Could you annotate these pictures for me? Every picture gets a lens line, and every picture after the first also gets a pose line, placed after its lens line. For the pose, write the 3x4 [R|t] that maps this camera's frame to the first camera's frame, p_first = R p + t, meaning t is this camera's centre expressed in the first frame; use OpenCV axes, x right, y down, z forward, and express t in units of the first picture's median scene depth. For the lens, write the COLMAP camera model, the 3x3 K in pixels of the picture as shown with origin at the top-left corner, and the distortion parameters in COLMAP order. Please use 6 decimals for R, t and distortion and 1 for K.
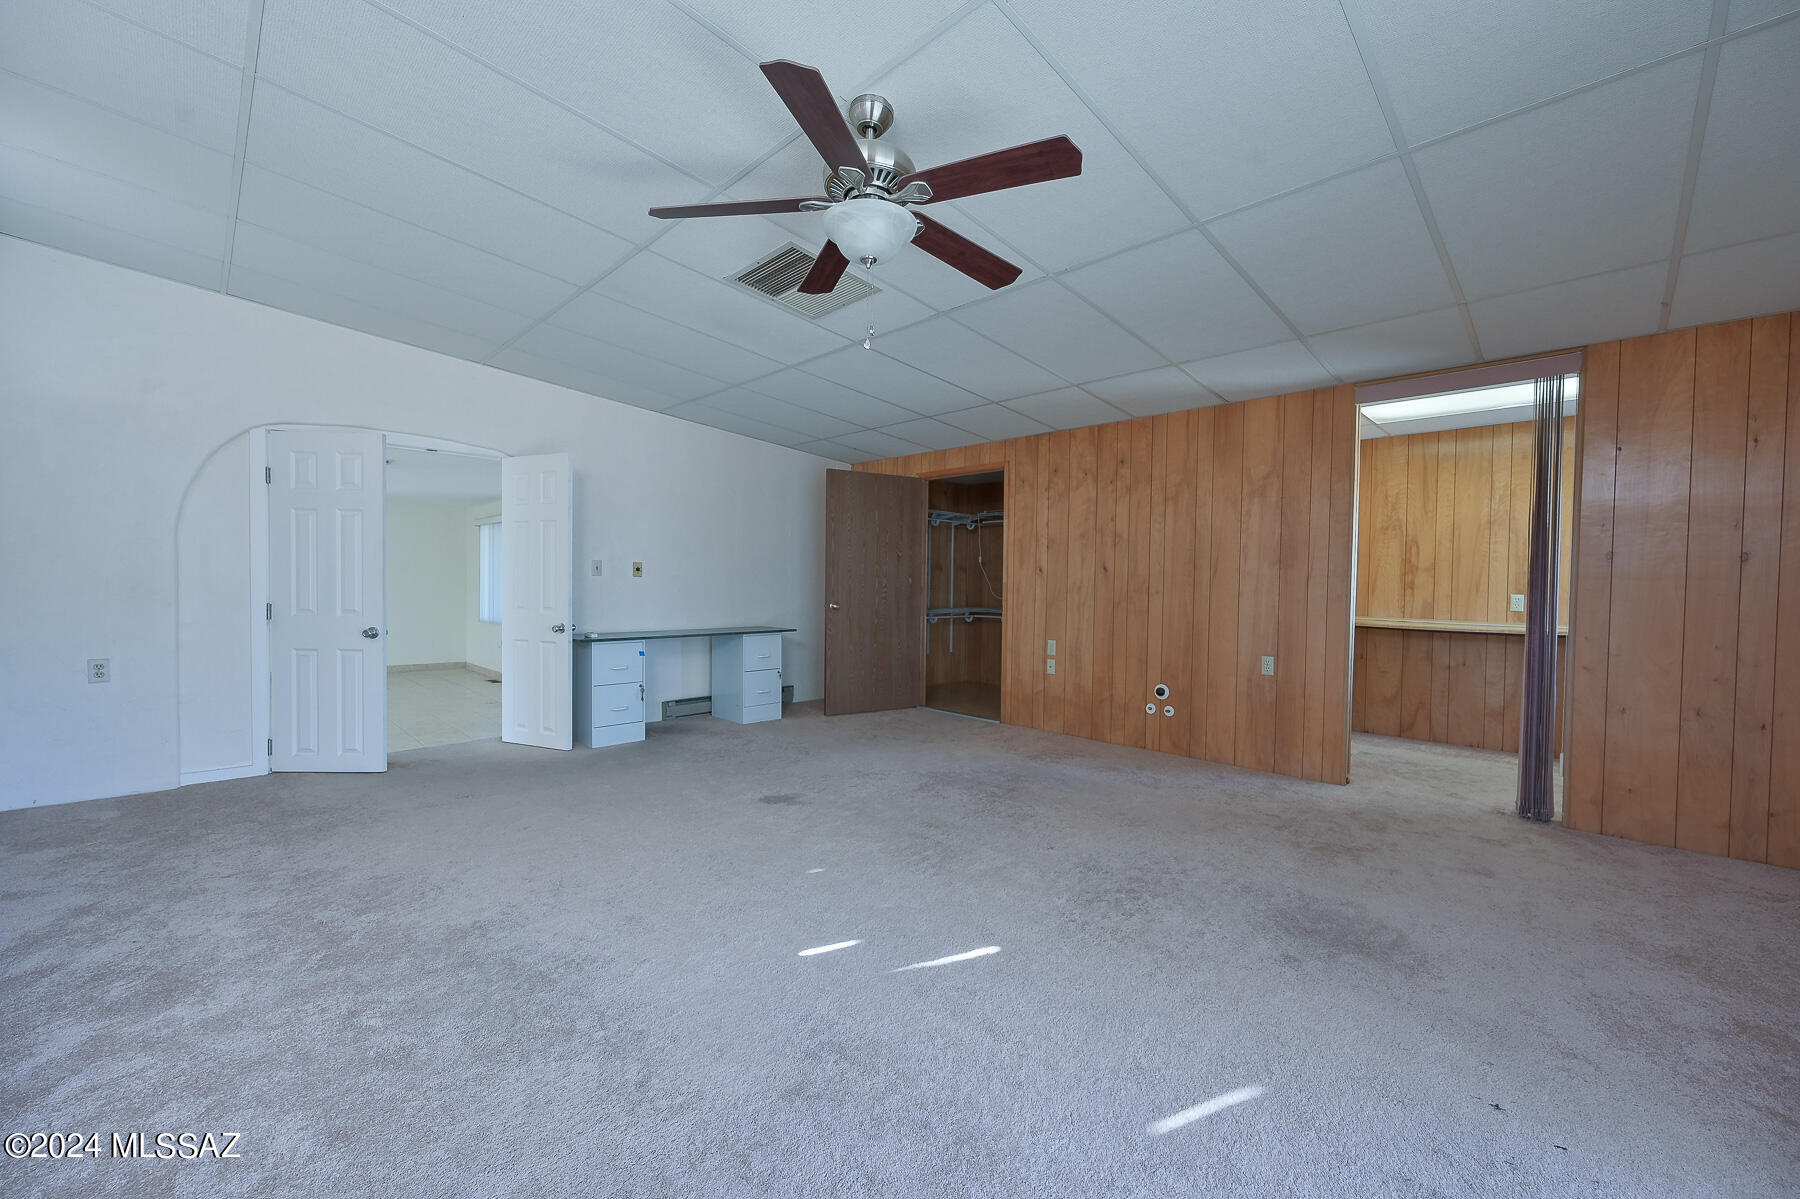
lens RADIAL K [[710.1, 0, 908.4], [0, 710.1, 600.3], [0, 0, 1]] dist [-0.000405, -0.000250]
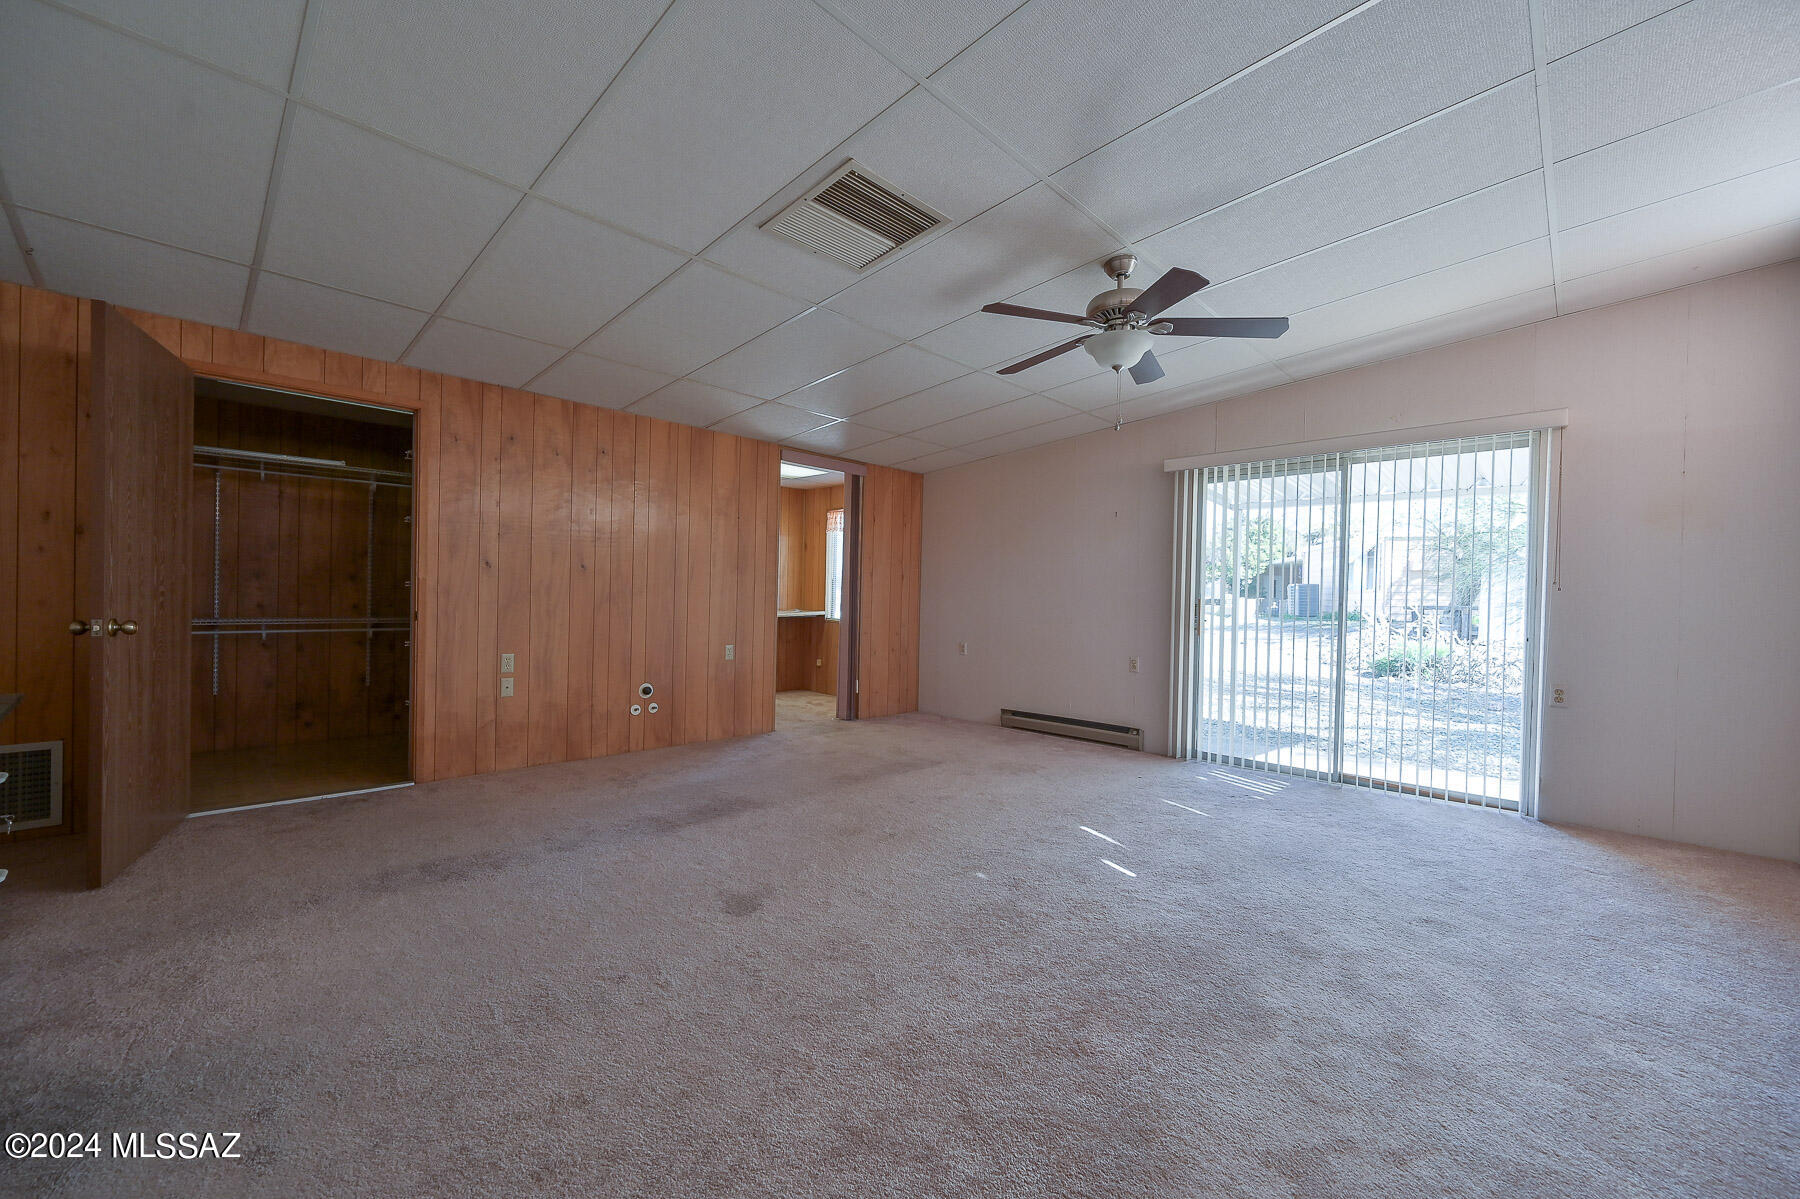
lens RADIAL K [[710.1, 0, 893.7], [0, 710.1, 596.1], [0, 0, 1]] dist [-0.000405, -0.000250]
pose [[-0.004681, -0.014016, 0.999891, -0.608540], [0.001646, 0.999900, 0.014024, -0.018420], [-0.999988, 0.001711, -0.004657, 0.602521]]
